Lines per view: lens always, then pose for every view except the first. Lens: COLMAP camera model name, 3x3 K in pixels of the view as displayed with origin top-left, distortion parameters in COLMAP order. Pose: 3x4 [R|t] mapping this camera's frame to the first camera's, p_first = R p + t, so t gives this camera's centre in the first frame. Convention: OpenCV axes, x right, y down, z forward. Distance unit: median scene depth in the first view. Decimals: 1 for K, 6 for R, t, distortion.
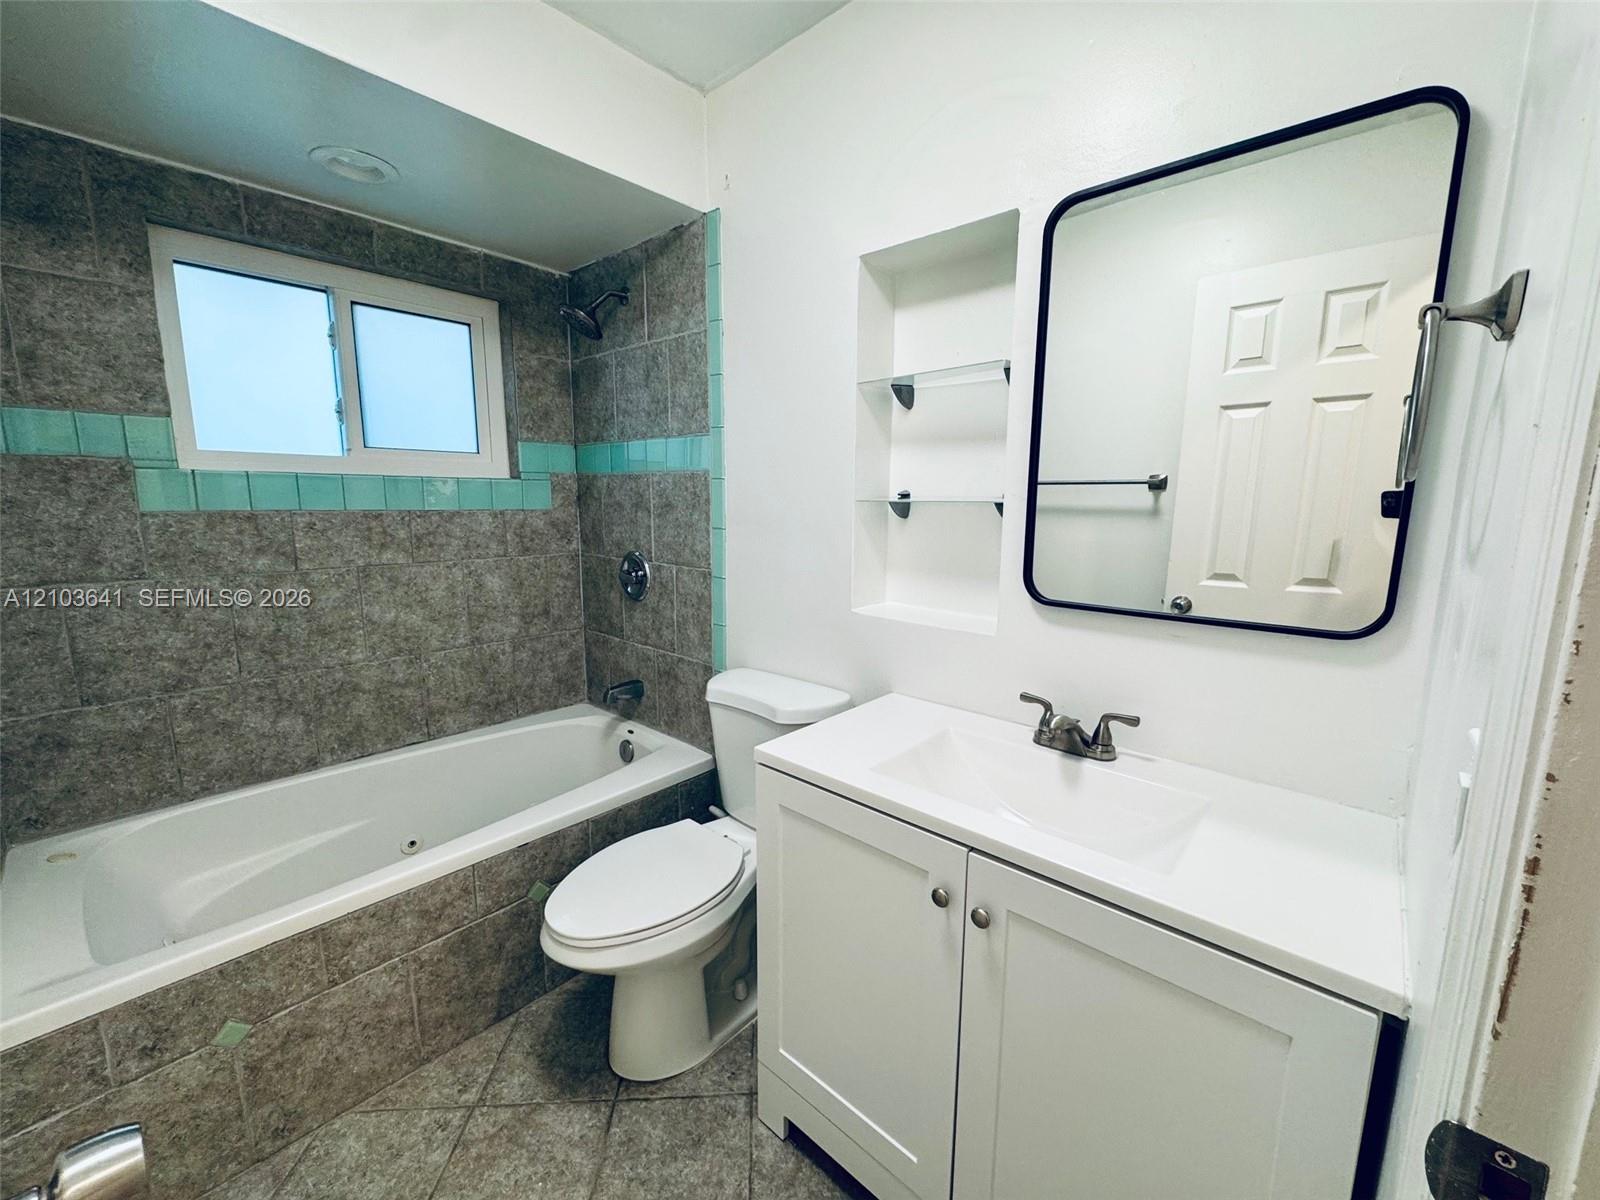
lens RADIAL K [[638.4, 0, 800.0], [0, 638.4, 600.0], [0, 0, 1]] dist [-0.002320, 0.000175]
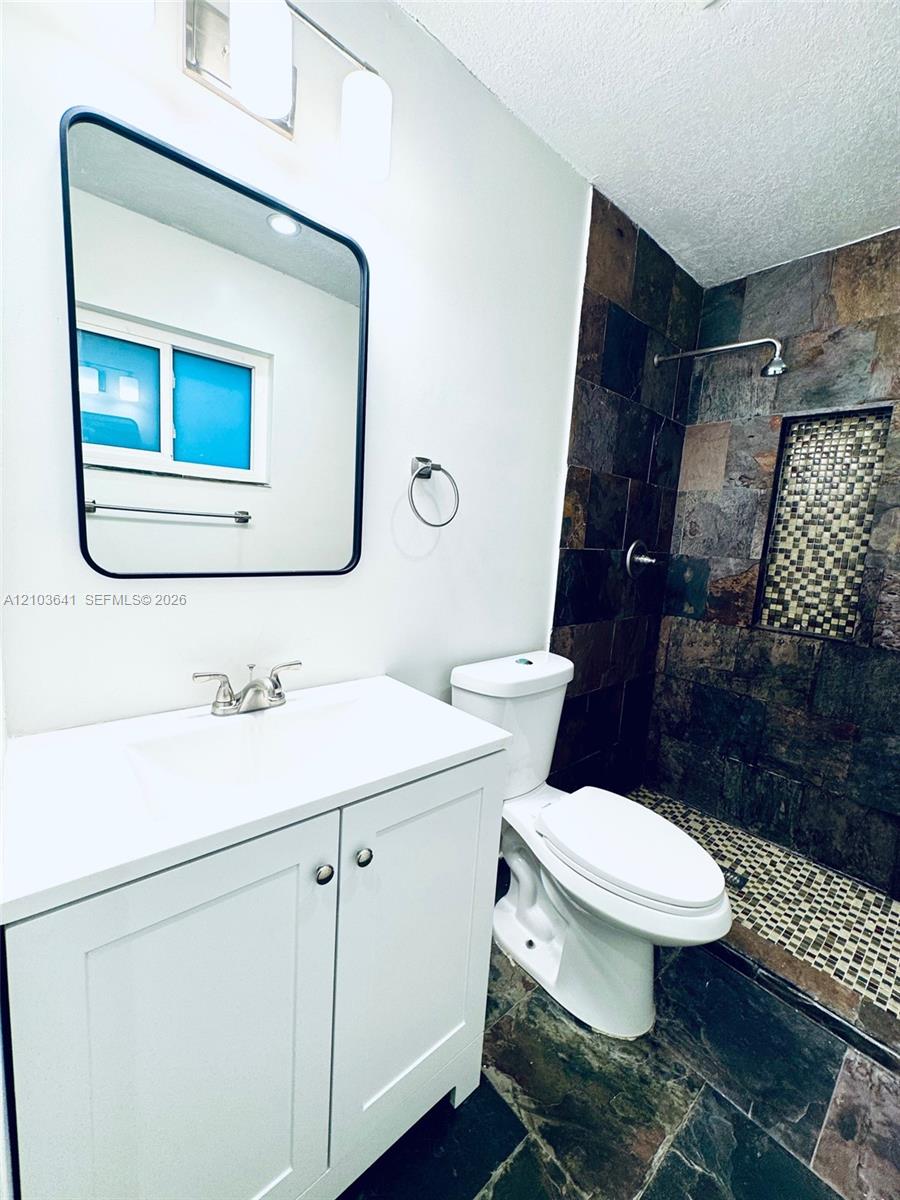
lens RADIAL K [[478.8, 0, 450.0], [0, 478.8, 600.0], [0, 0, 1]] dist [-0.002320, 0.000175]
pose [[0.123963, -0.129586, 0.983789, -0.612620], [0.090368, 0.988790, 0.118858, -0.109347], [-0.988163, 0.074169, 0.134284, 0.726553]]
